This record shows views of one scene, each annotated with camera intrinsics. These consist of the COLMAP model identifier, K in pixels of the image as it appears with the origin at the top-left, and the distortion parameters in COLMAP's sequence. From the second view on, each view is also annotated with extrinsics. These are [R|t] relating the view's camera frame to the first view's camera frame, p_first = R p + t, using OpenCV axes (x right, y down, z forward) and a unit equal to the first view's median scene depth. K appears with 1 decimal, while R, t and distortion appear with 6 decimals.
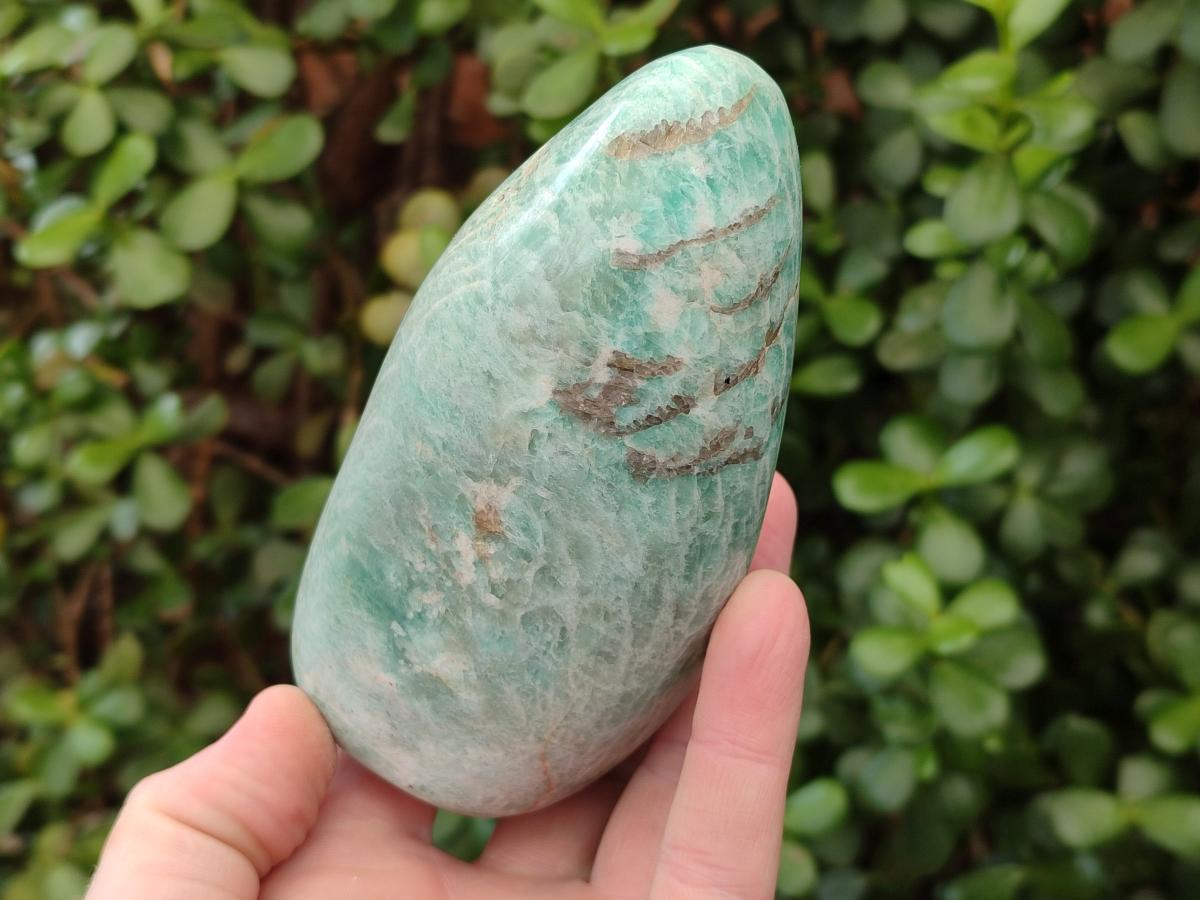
lens RADIAL K [[1804.5, 0, 600.0], [0, 1804.5, 450.0], [0, 0, 1]] dist [0.379090, -2.741471]
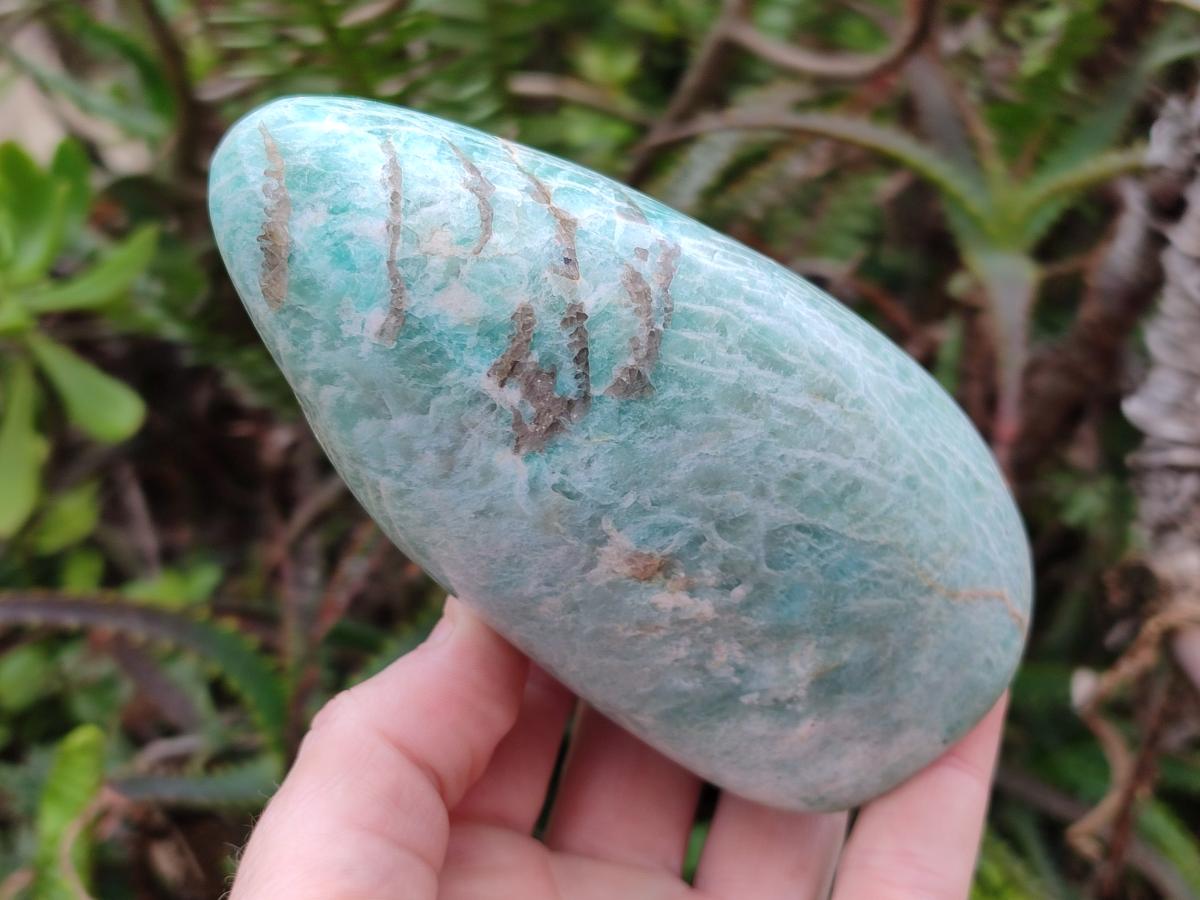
lens RADIAL K [[1804.5, 0, 600.0], [0, 1804.5, 450.0], [0, 0, 1]] dist [0.379090, -2.741471]
pose [[0.319213, -0.937599, -0.137885, 0.107961], [0.925310, 0.339789, -0.168361, 0.150519], [0.204706, -0.073843, 0.976034, 0.145205]]
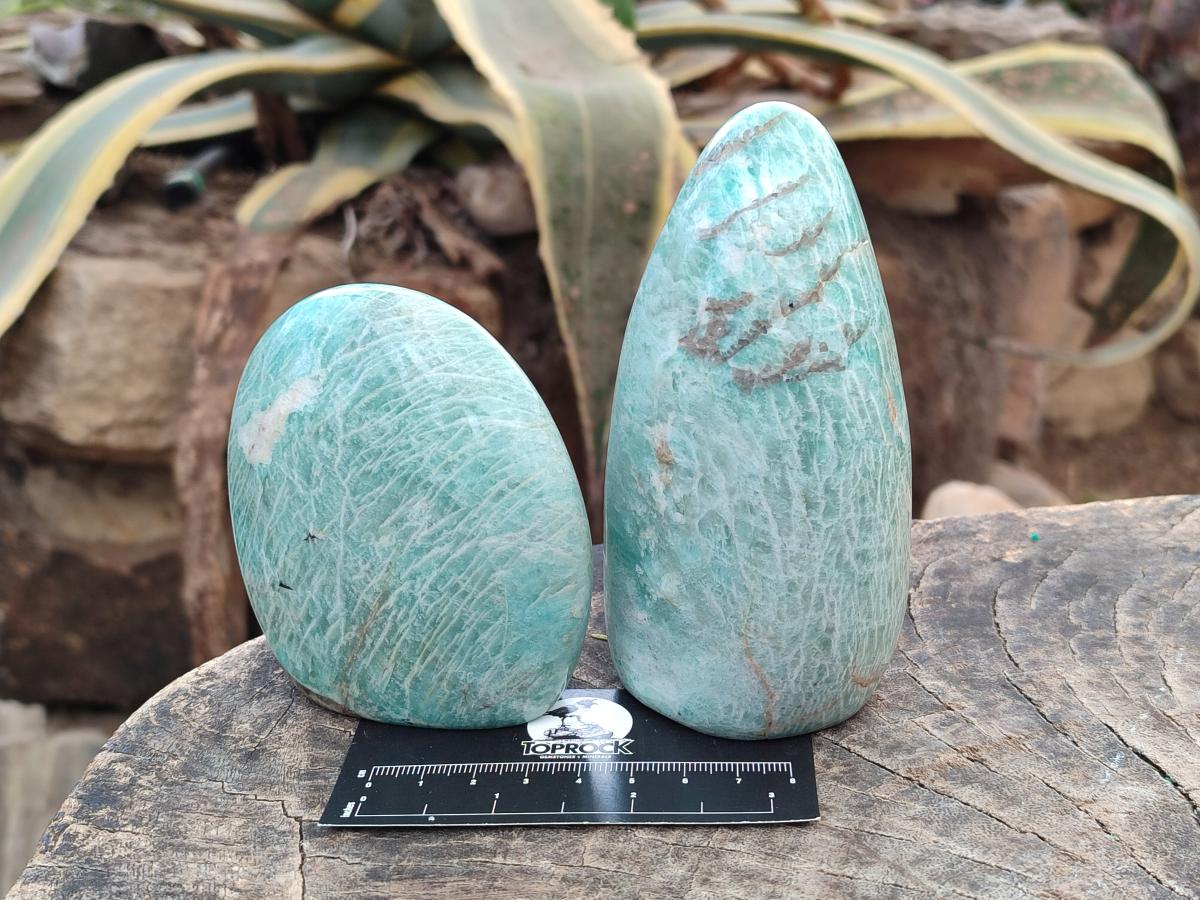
lens RADIAL K [[1804.5, 0, 600.0], [0, 1804.5, 450.0], [0, 0, 1]] dist [0.379090, -2.741471]
pose [[0.866189, -0.204285, -0.456053, 0.545588], [0.002091, 0.914097, -0.405491, 0.616469], [0.499712, 0.350278, 0.792208, -0.137266]]
